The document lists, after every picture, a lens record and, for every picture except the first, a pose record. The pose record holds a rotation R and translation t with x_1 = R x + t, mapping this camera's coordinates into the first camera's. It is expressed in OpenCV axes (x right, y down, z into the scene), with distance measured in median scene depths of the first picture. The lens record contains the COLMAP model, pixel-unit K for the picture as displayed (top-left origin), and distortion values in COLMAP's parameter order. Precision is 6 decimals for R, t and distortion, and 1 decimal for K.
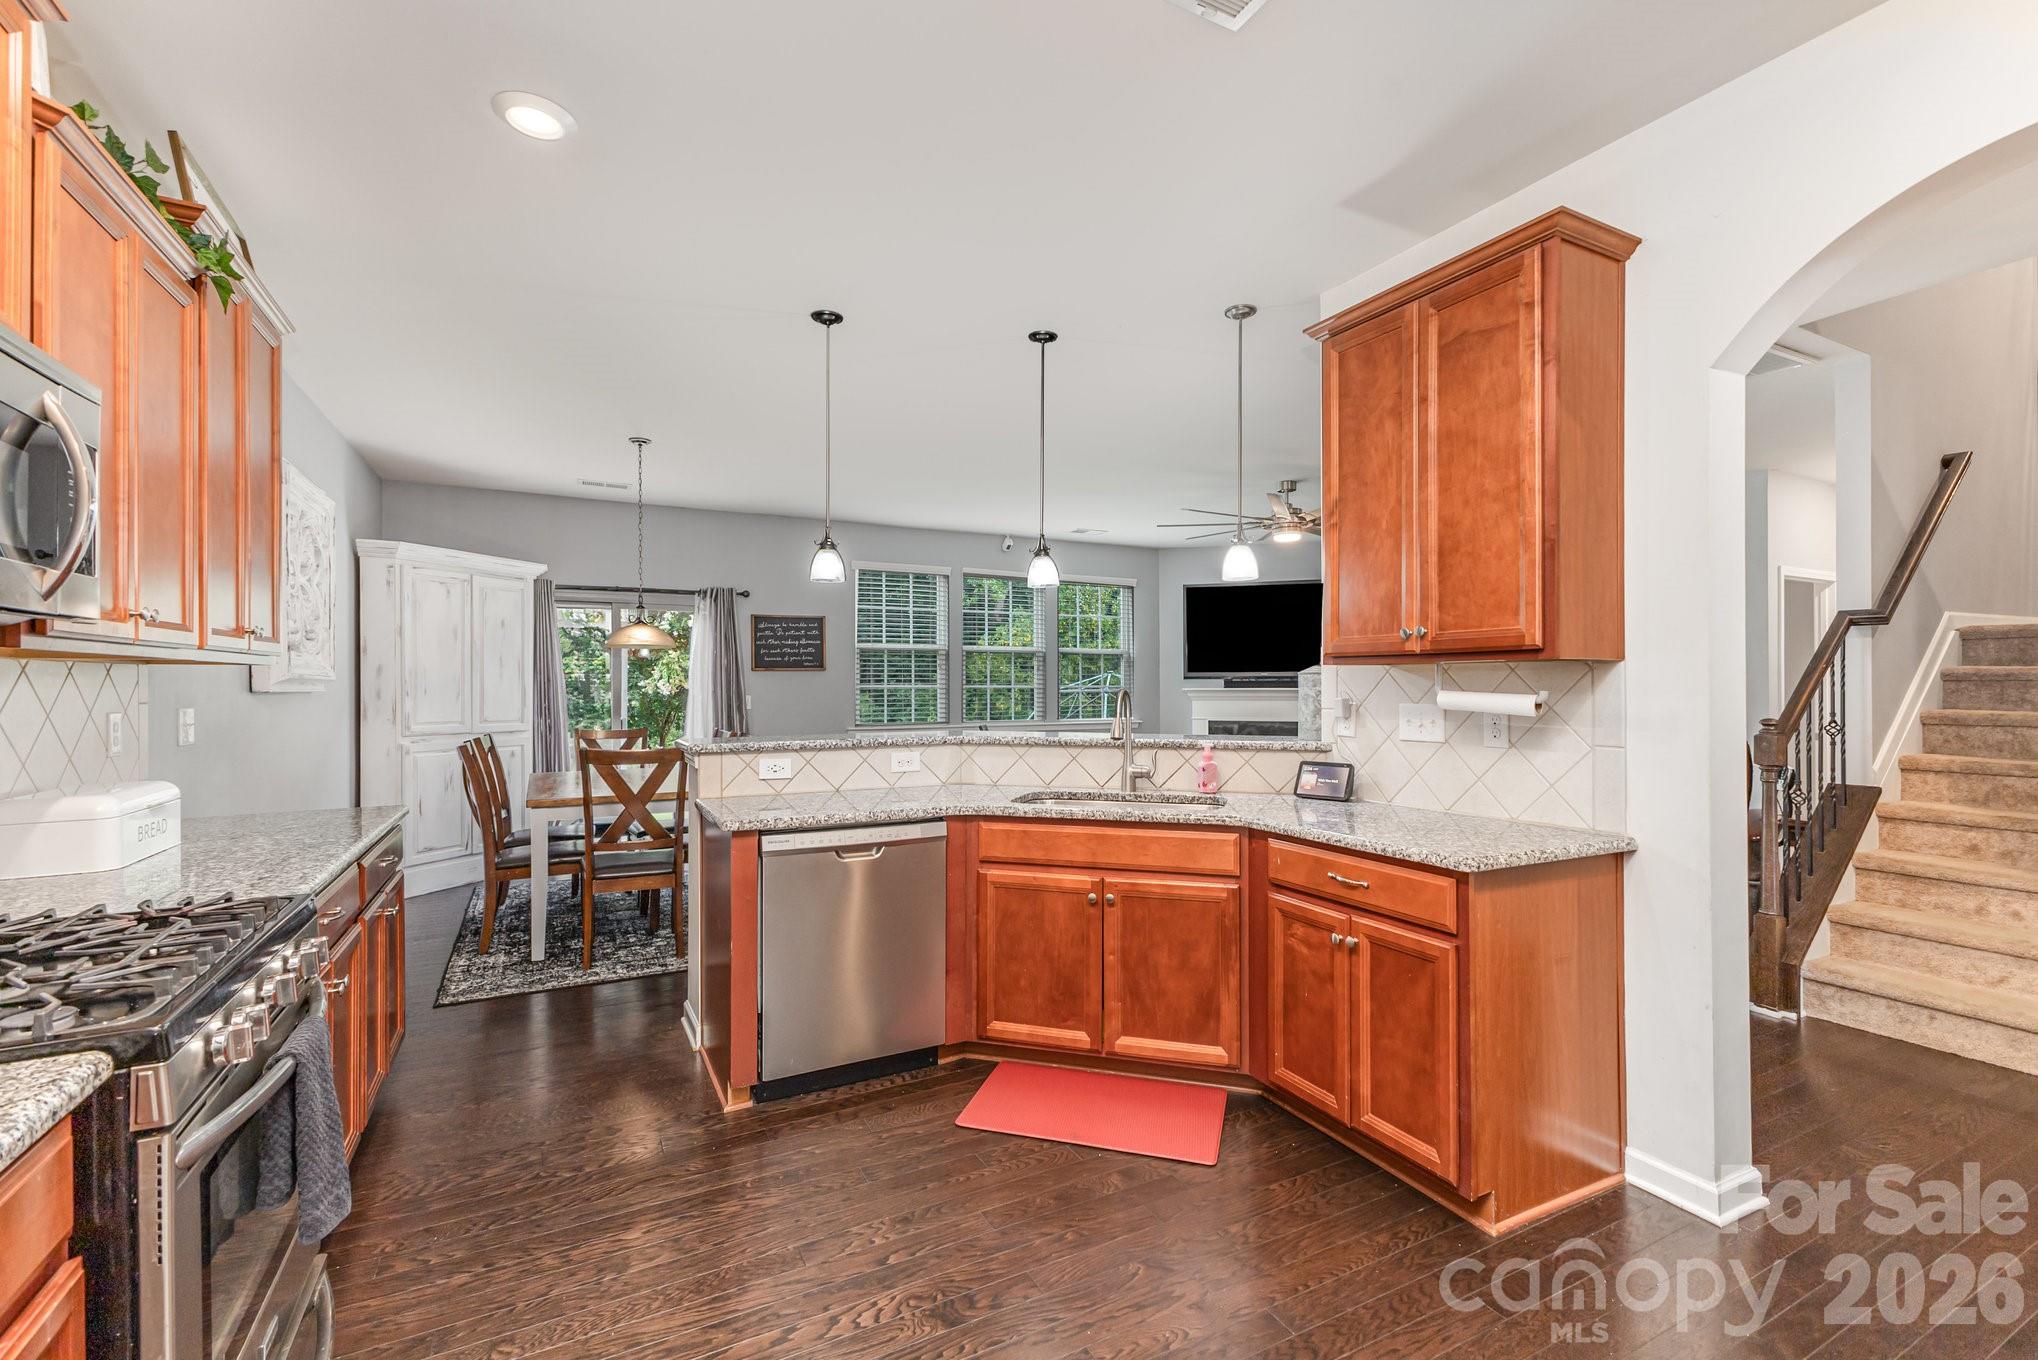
lens RADIAL K [[885.4, 0, 1029.2], [0, 885.4, 681.3], [0, 0, 1]] dist [-0.000753, -0.000134]
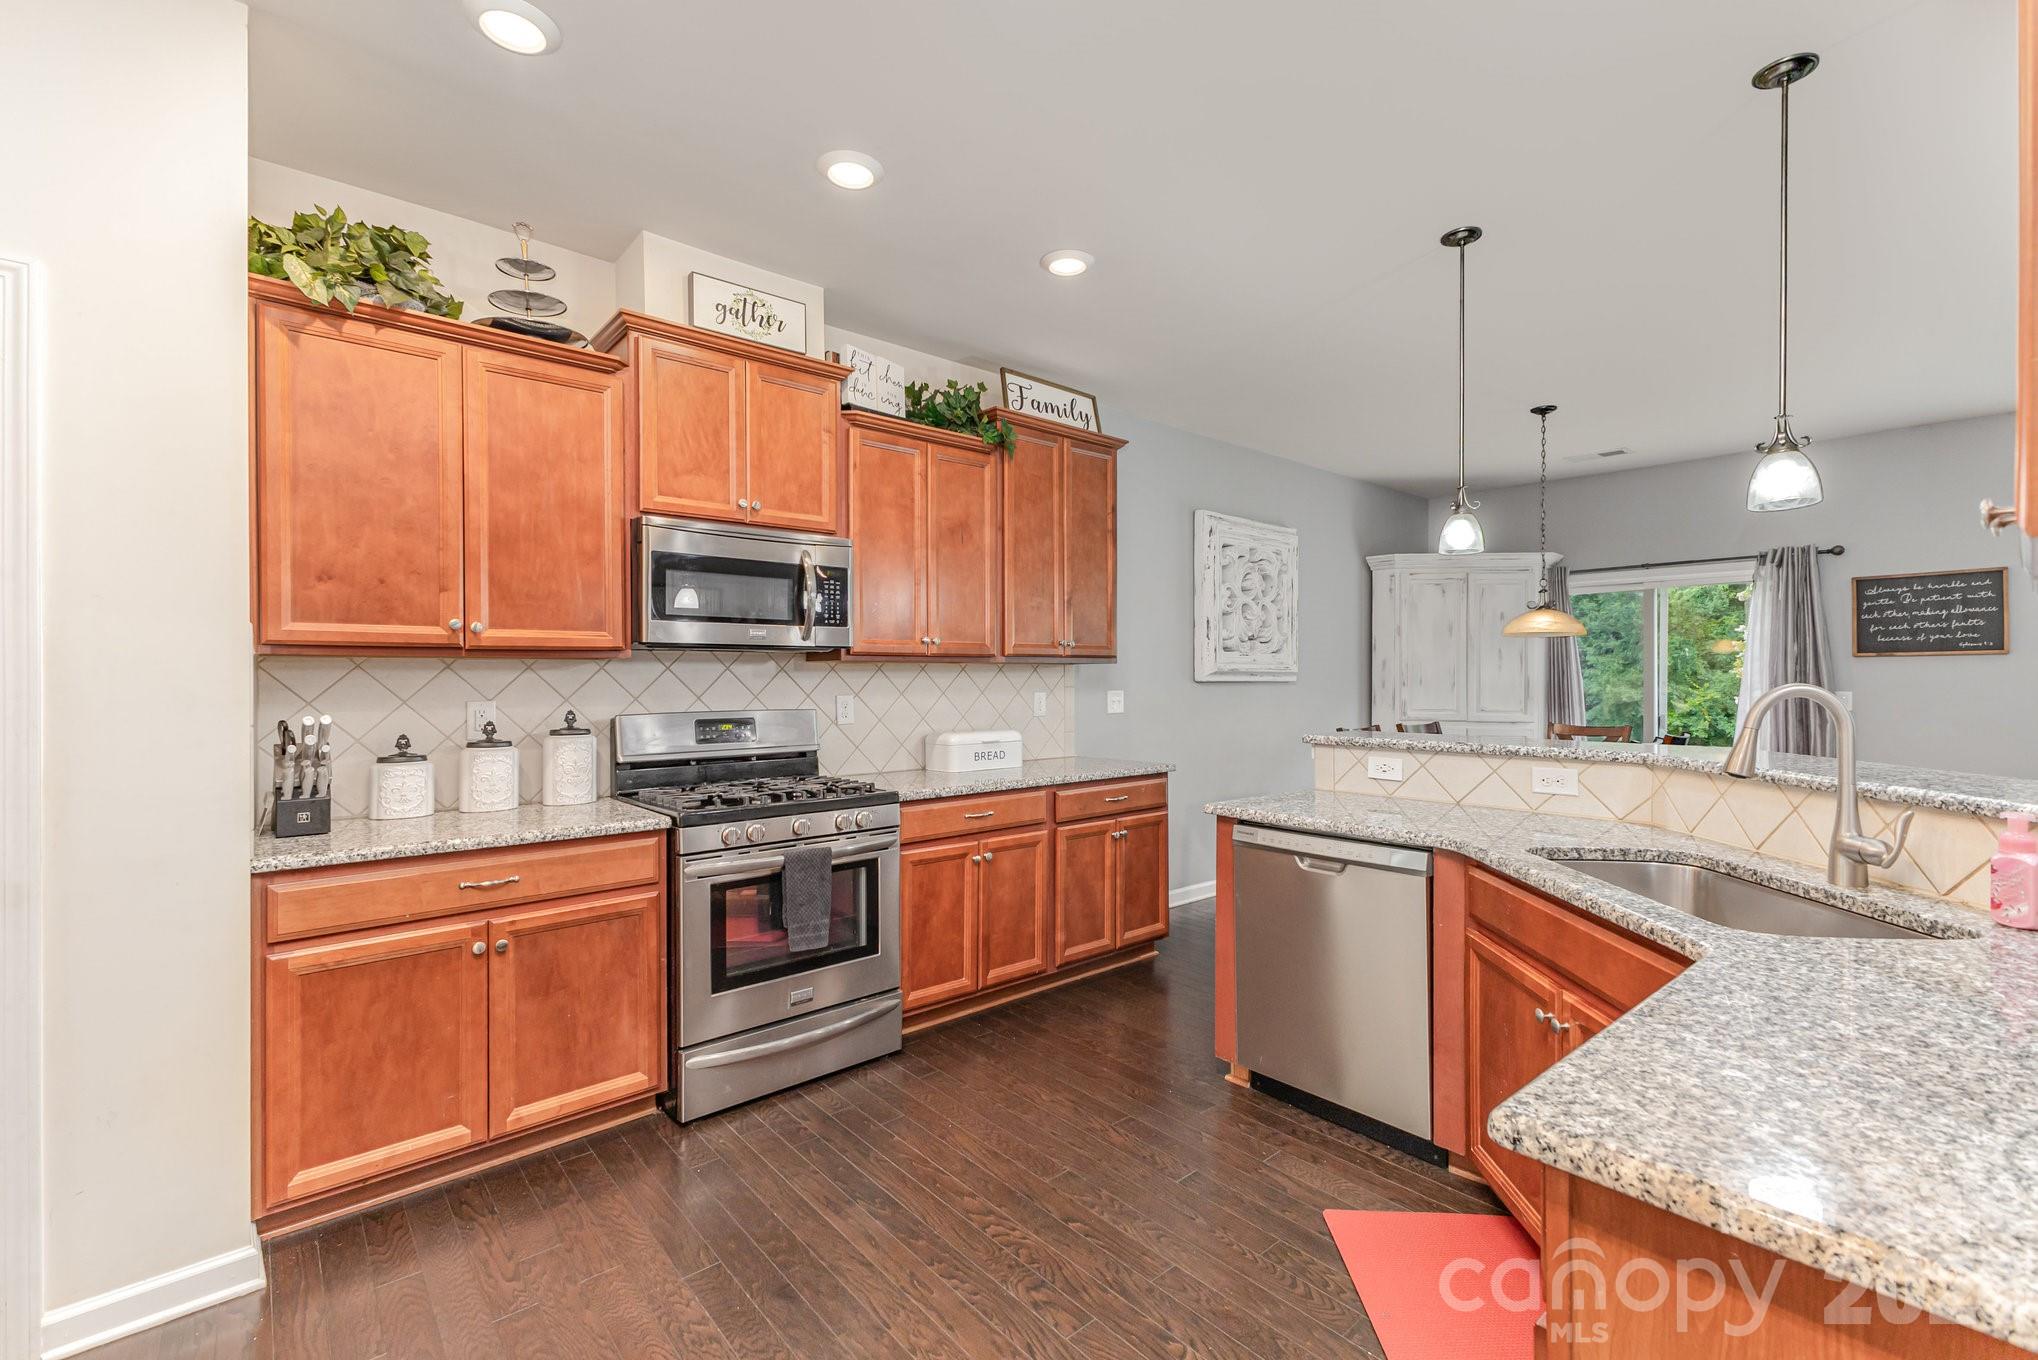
lens RADIAL K [[885.4, 0, 1033.7], [0, 885.4, 680.0], [0, 0, 1]] dist [-0.000753, -0.000134]
pose [[0.236178, 0.004023, -0.971701, 0.267003], [0.003804, 0.999980, 0.005065, 0.000986], [0.971702, -0.004893, 0.236158, 0.225034]]
